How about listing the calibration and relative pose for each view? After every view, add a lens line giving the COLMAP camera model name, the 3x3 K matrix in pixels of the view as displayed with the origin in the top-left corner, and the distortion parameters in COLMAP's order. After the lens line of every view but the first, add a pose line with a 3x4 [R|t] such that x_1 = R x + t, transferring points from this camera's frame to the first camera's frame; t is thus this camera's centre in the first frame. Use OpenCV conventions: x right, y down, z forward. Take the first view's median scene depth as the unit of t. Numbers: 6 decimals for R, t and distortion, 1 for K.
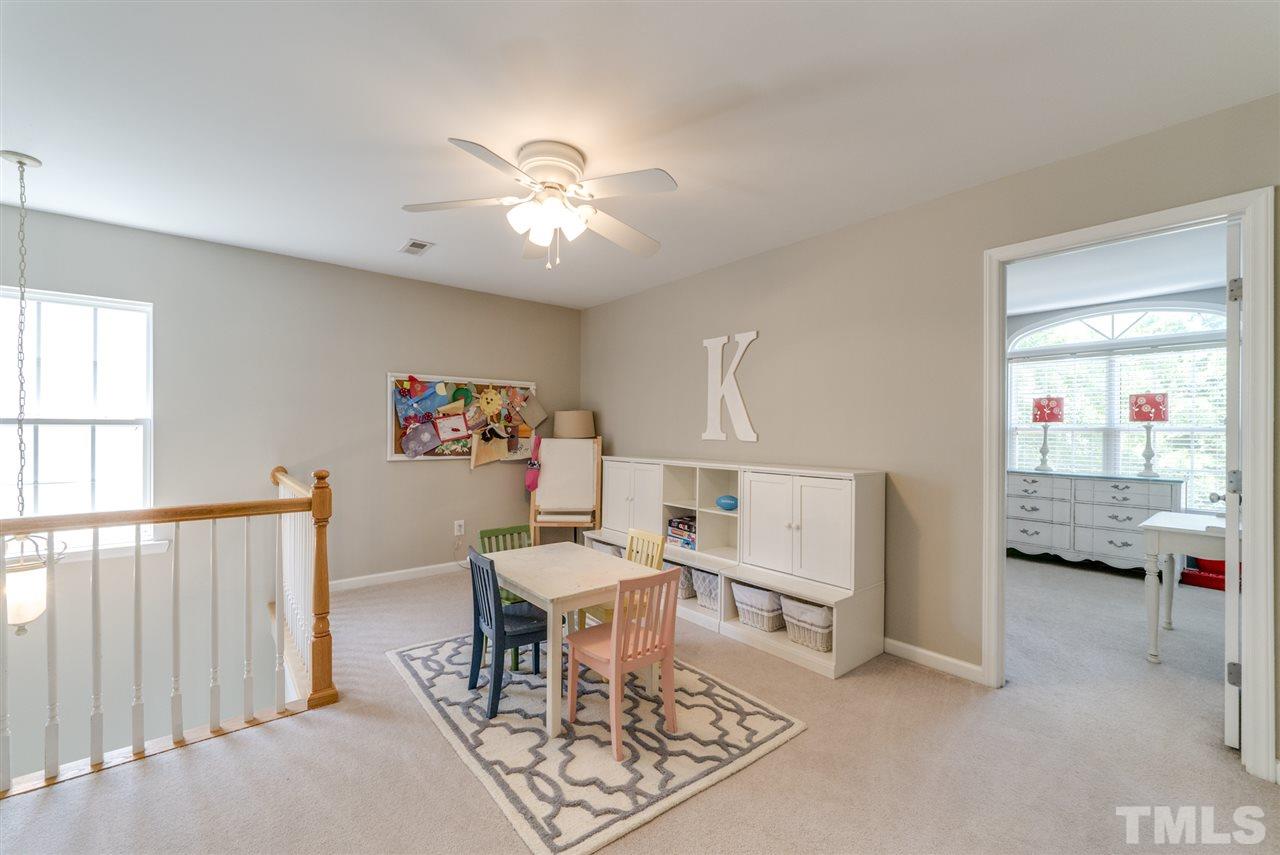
lens RADIAL K [[520.6, 0, 631.8], [0, 520.6, 429.0], [0, 0, 1]] dist [0.000610, -0.000021]
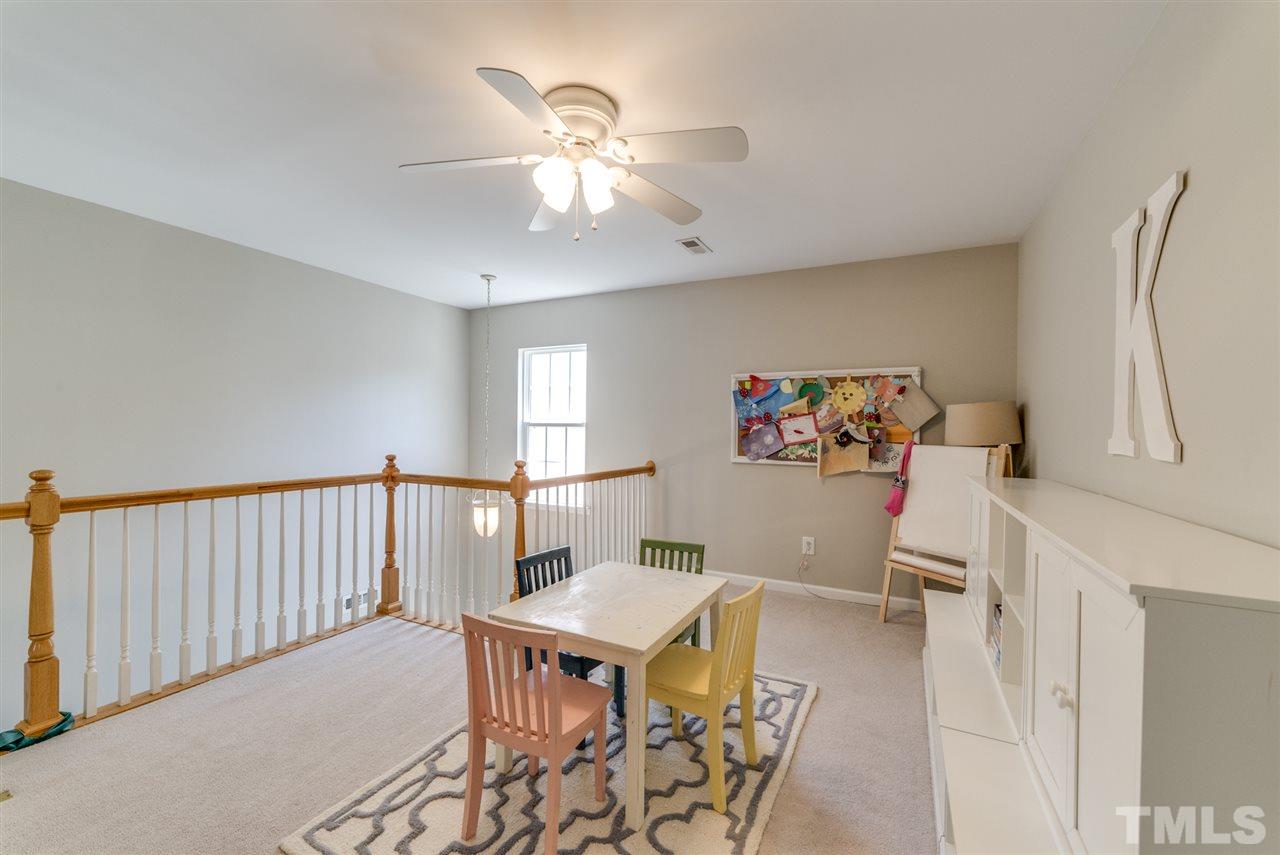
lens RADIAL K [[520.6, 0, 630.9], [0, 520.6, 428.5], [0, 0, 1]] dist [0.000610, -0.000021]
pose [[0.389777, -0.001695, -0.920908, 0.354229], [-0.010480, 0.999925, -0.006277, 0.004464], [0.920850, 0.012098, 0.389730, 0.400061]]
